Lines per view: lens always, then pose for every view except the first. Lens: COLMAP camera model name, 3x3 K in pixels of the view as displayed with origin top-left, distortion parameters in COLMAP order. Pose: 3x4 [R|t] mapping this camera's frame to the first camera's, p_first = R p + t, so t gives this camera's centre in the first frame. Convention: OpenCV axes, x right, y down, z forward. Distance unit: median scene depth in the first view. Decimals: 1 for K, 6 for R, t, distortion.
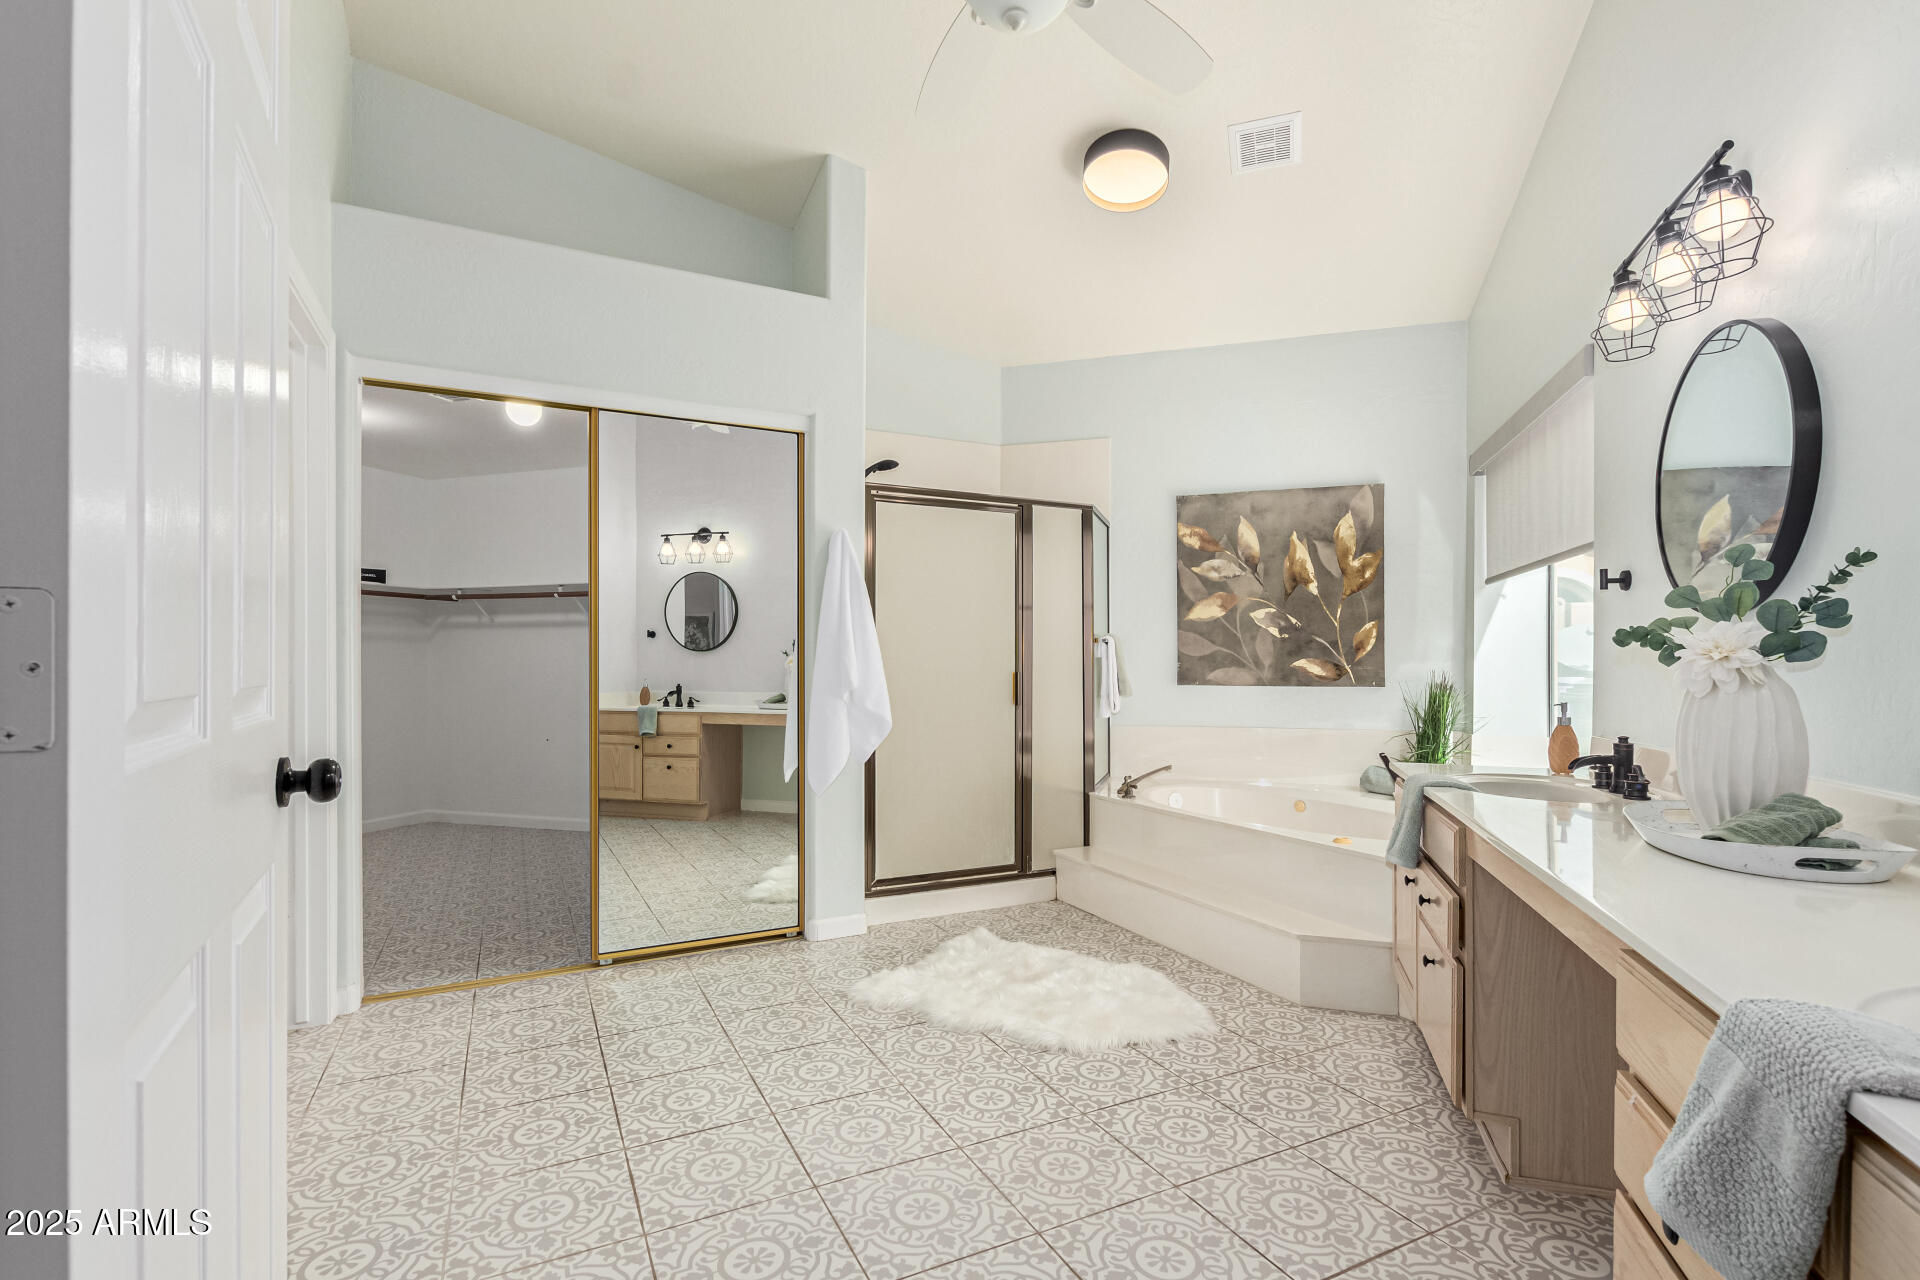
lens RADIAL K [[879.3, 0, 944.7], [0, 879.3, 654.8], [0, 0, 1]] dist [0.001615, -0.001971]
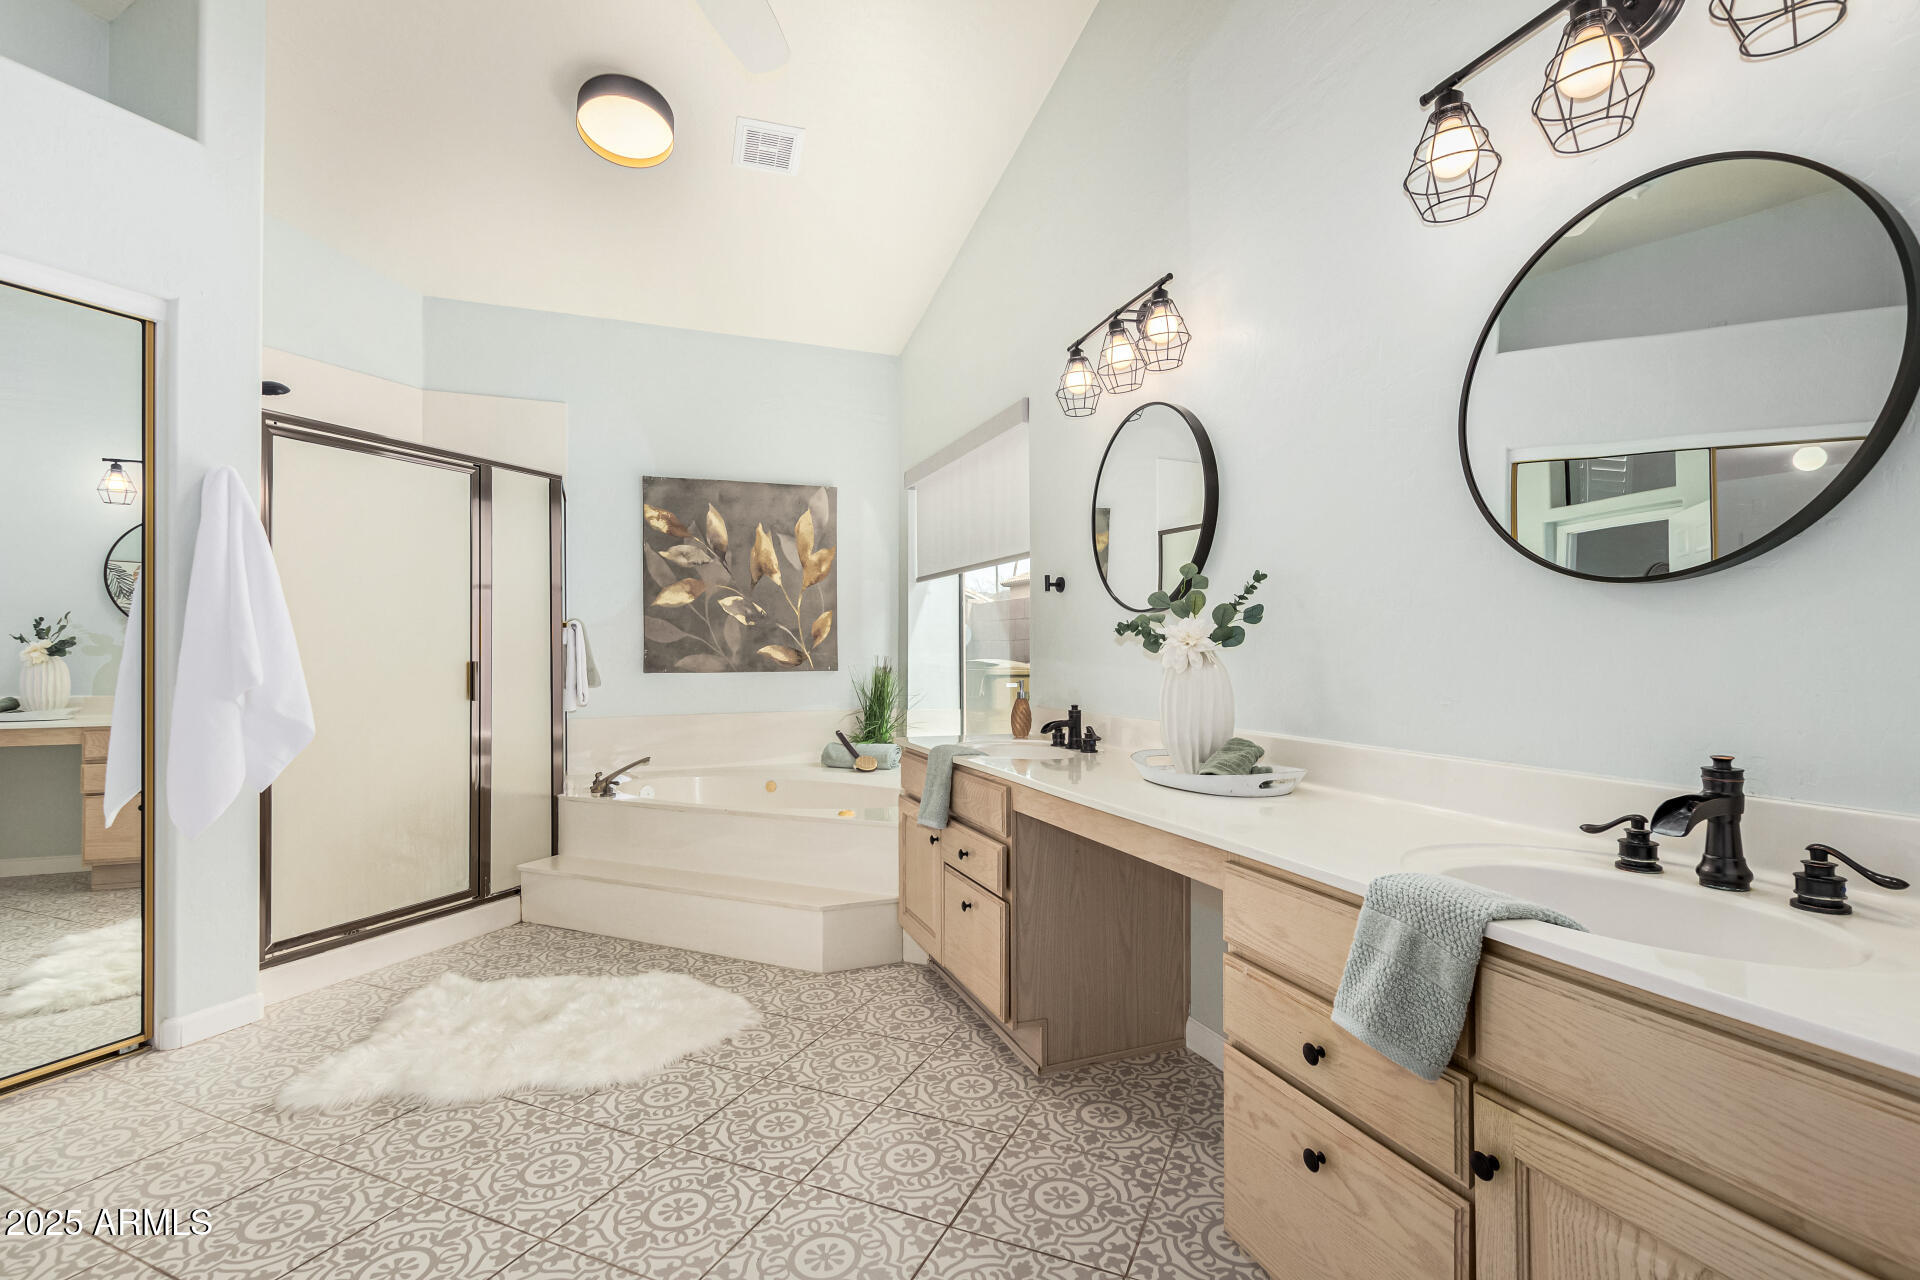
lens RADIAL K [[879.3, 0, 949.3], [0, 879.3, 636.7], [0, 0, 1]] dist [0.001615, -0.001971]
pose [[0.773949, 0.005129, 0.633228, -0.148604], [-0.001593, 0.999980, -0.006151, 0.000255], [-0.633246, 0.003752, 0.773941, 0.083475]]
